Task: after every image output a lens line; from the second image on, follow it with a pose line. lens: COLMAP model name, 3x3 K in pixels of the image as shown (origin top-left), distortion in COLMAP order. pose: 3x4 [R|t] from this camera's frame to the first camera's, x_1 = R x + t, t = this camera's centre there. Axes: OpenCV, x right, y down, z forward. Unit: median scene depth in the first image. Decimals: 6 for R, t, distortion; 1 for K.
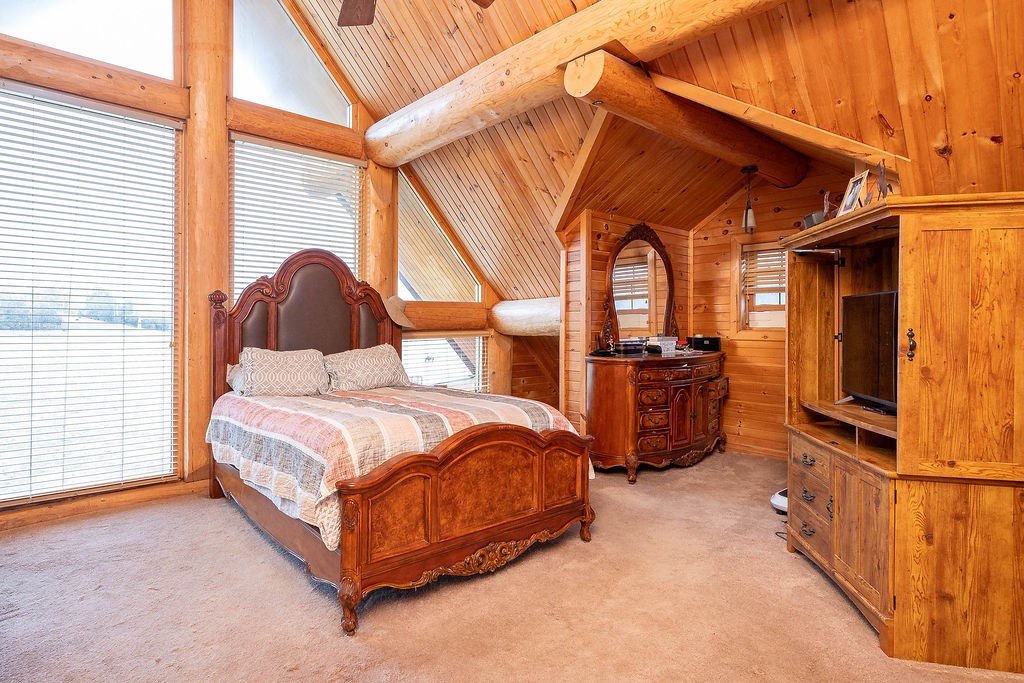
lens RADIAL K [[542.5, 0, 512.3], [0, 542.5, 333.0], [0, 0, 1]] dist [-0.007210, 0.002737]
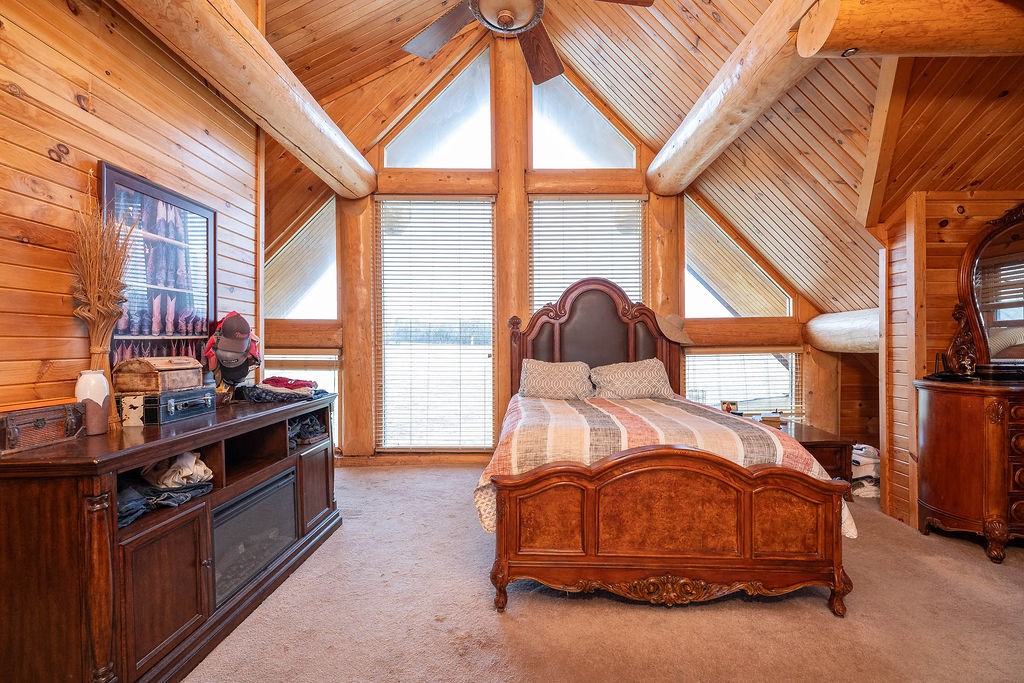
lens RADIAL K [[450.5, 0, 513.1], [0, 450.5, 345.8], [0, 0, 1]] dist [0.003872, -0.000915]
pose [[0.735647, 0.003645, -0.677356, 0.157190], [-0.006253, 0.999979, -0.001410, -0.002192], [0.677337, 0.005272, 0.735654, 0.132747]]
